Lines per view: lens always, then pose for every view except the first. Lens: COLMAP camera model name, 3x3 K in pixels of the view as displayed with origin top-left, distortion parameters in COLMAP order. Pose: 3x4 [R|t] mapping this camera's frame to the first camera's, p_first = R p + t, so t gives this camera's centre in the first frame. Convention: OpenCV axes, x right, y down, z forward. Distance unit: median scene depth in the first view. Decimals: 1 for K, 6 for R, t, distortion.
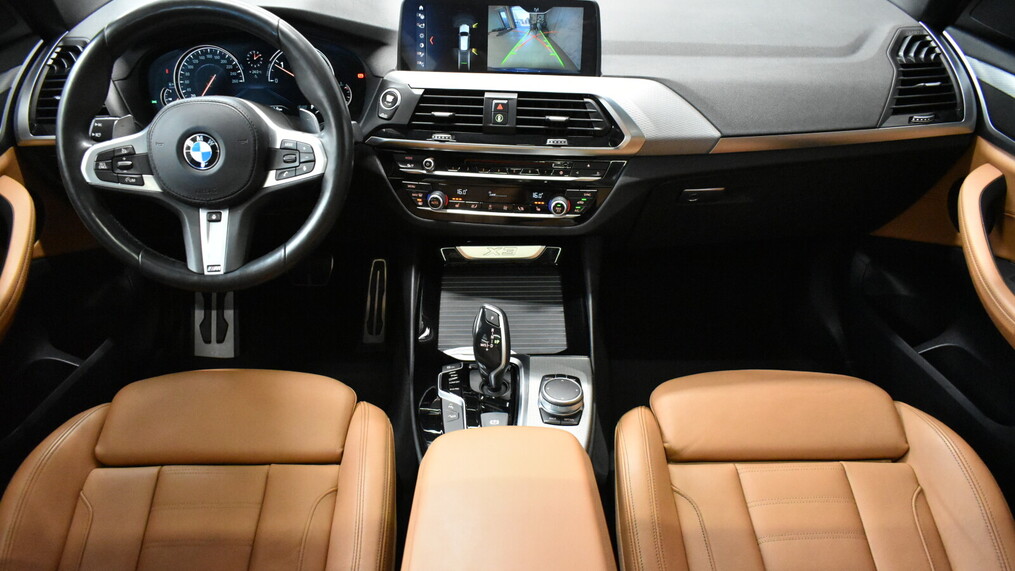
lens RADIAL K [[790.3, 0, 507.5], [0, 790.3, 285.5], [0, 0, 1]] dist [-0.005618, 0.000441]
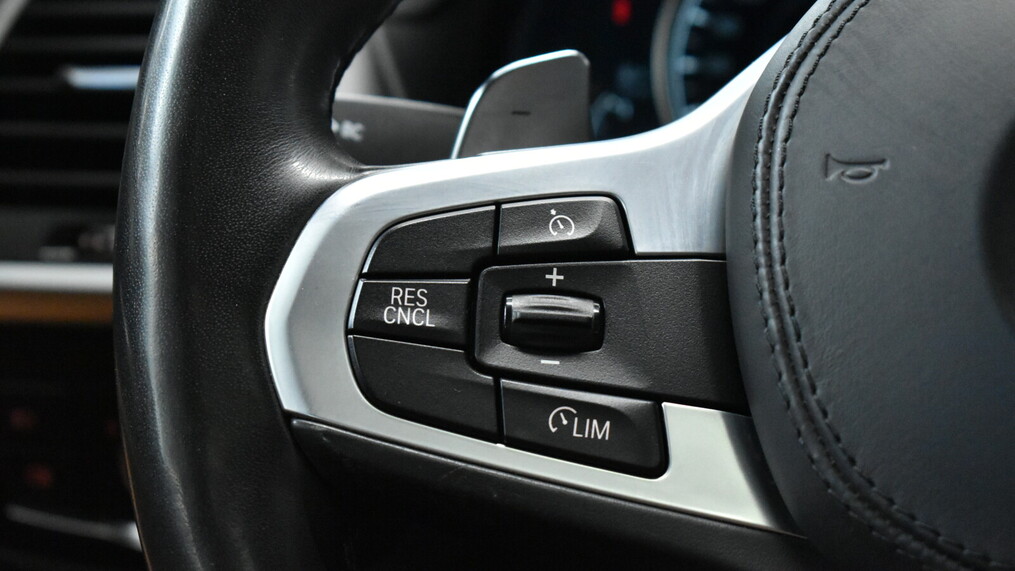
lens RADIAL K [[2327.9, 0, 507.5], [0, 2327.9, 285.5], [0, 0, 1]] dist [0.012919, 0.117927]
pose [[0.973795, 0.042555, -0.223412, -0.347382], [-0.121741, 0.927284, -0.354010, -0.010808], [0.192101, 0.371932, 0.908165, 0.540319]]
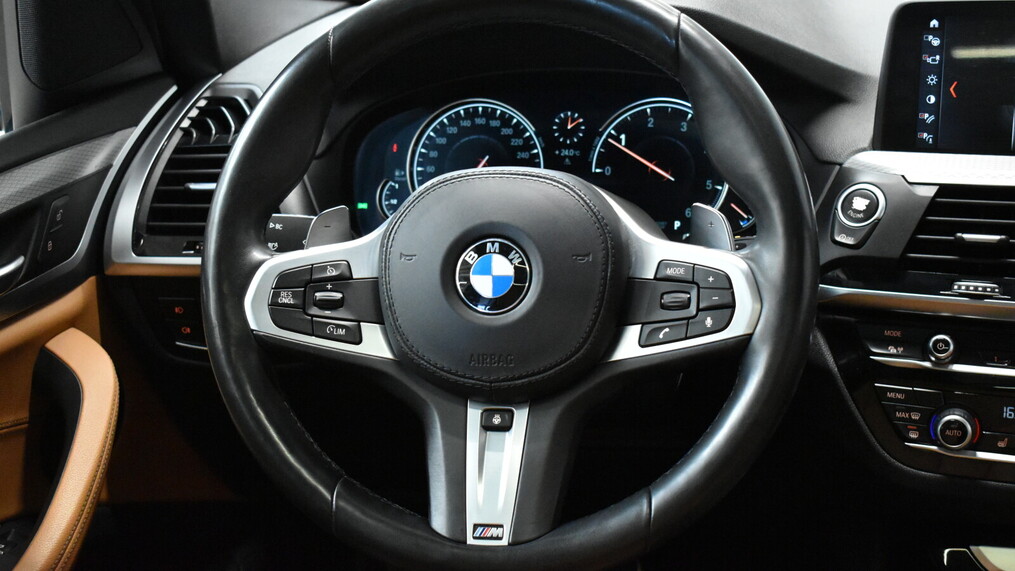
lens RADIAL K [[1486.9, 0, 507.5], [0, 1486.9, 285.5], [0, 0, 1]] dist [-0.010095, -0.013326]
pose [[0.975822, 0.036450, -0.215508, -0.161236], [-0.091561, 0.963482, -0.251632, 0.047766], [0.198466, 0.265280, 0.943524, 0.148817]]
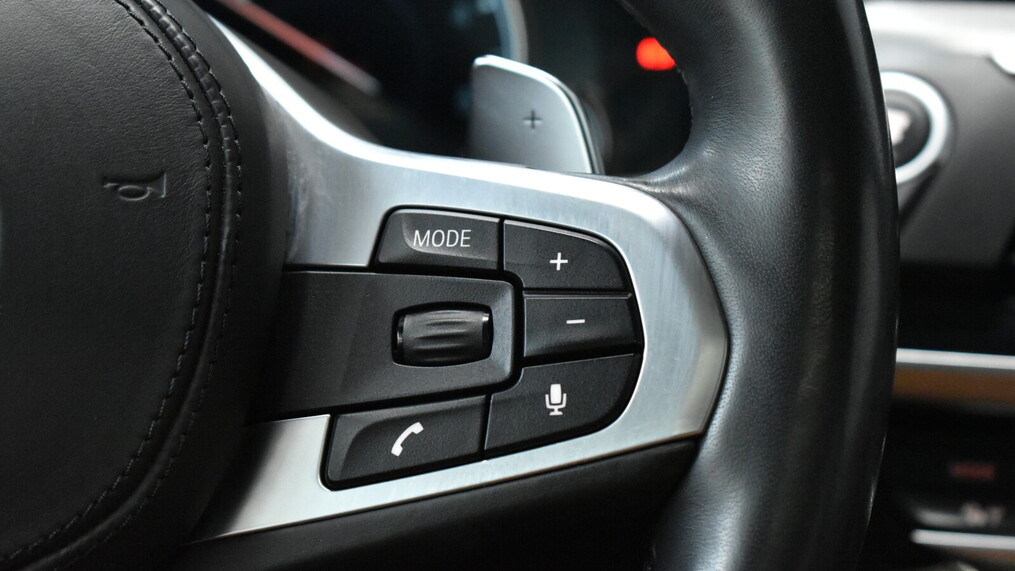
lens RADIAL K [[2327.9, 0, 507.5], [0, 2327.9, 285.5], [0, 0, 1]] dist [0.012919, 0.117927]
pose [[0.999536, 0.029672, -0.006942, -0.226844], [-0.030234, 0.937113, -0.347715, -0.022814], [-0.003812, 0.347764, 0.937574, 0.531220]]
